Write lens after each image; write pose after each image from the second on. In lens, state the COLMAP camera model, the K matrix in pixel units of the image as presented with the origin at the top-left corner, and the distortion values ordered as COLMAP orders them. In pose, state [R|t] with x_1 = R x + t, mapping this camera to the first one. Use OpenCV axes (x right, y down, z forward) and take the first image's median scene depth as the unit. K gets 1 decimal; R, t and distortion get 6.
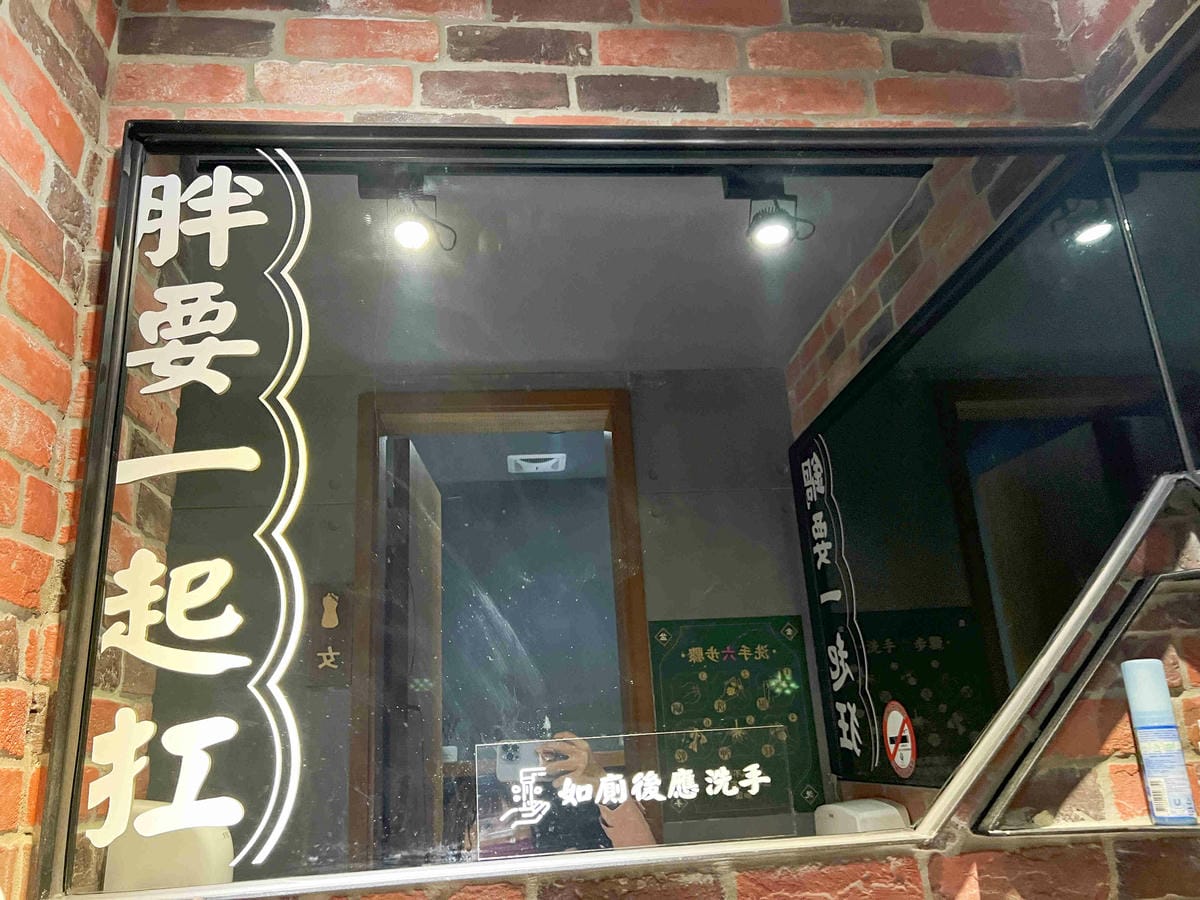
lens RADIAL K [[894.2, 0, 602.3], [0, 894.2, 459.4], [0, 0, 1]] dist [0.013576, -0.010628]
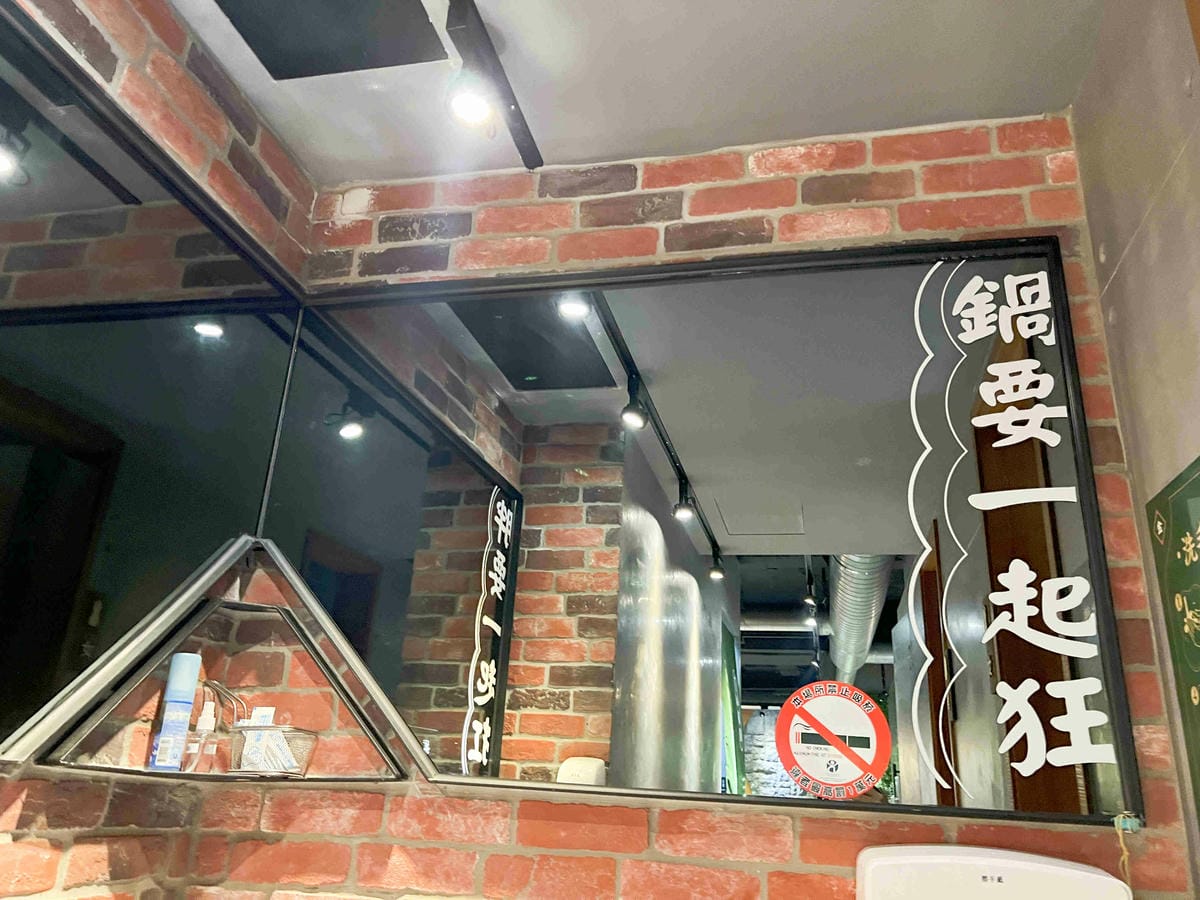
lens RADIAL K [[894.2, 0, 603.3], [0, 894.2, 447.6], [0, 0, 1]] dist [0.013576, -0.010628]
pose [[0.298776, 0.408123, 0.862652, -0.525564], [-0.347638, 0.888377, -0.299890, 0.134644], [-0.888752, -0.210291, 0.407305, -0.055047]]
